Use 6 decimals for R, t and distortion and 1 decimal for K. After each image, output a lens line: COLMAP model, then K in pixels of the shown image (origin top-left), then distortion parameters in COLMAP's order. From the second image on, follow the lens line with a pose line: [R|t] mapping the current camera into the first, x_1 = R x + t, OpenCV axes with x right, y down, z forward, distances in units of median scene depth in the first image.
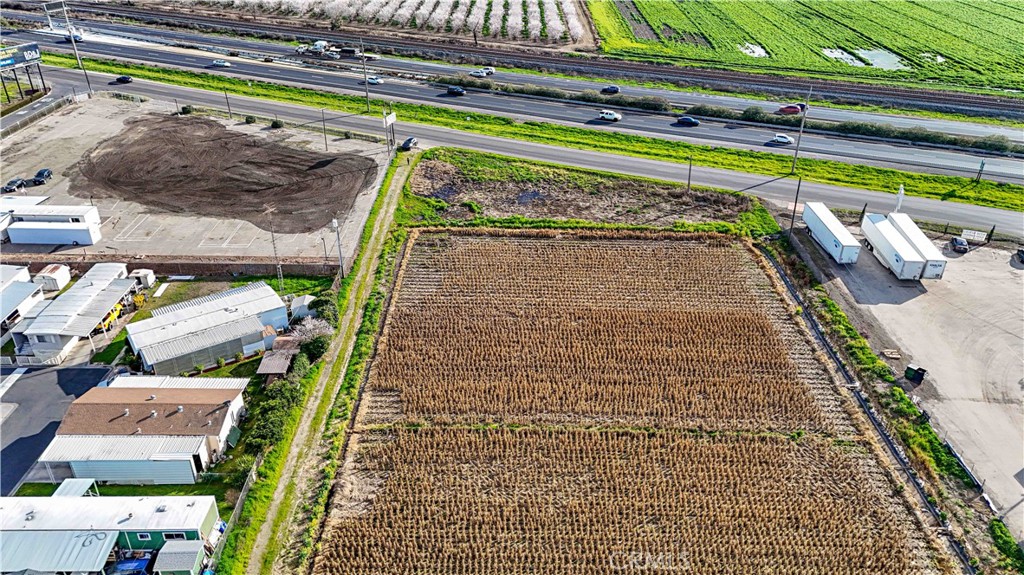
lens RADIAL K [[749.1, 0, 512.0], [0, 749.1, 287.5], [0, 0, 1]] dist [0.082368, -0.075228]
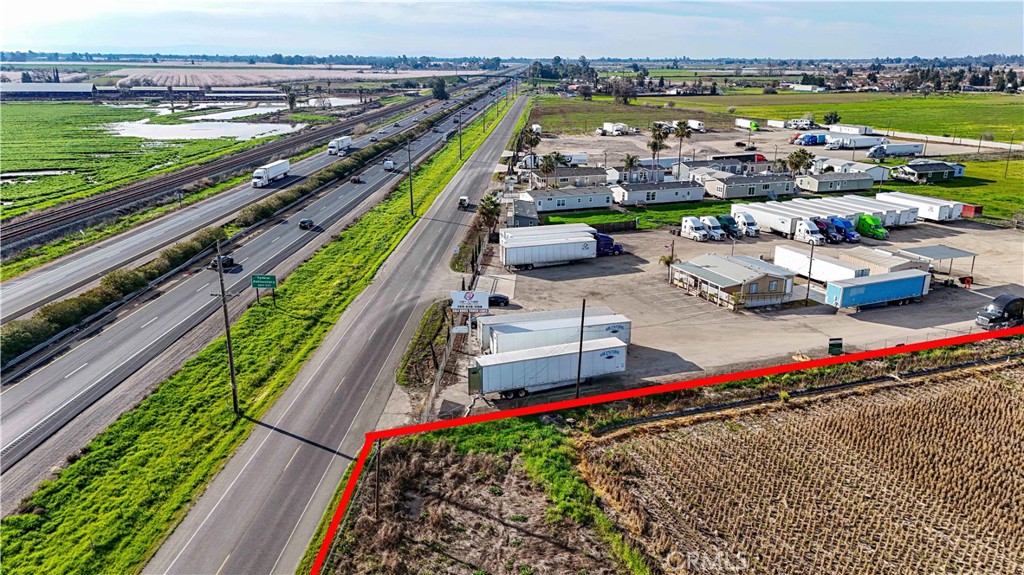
lens RADIAL K [[752.7, 0, 513.0], [0, 752.7, 283.7], [0, 0, 1]] dist [0.075950, -0.061393]
pose [[-0.367145, -0.274361, 0.888780, -0.117683], [0.451400, 0.782899, 0.428144, -0.373120], [-0.813291, 0.558386, -0.163590, 0.961227]]
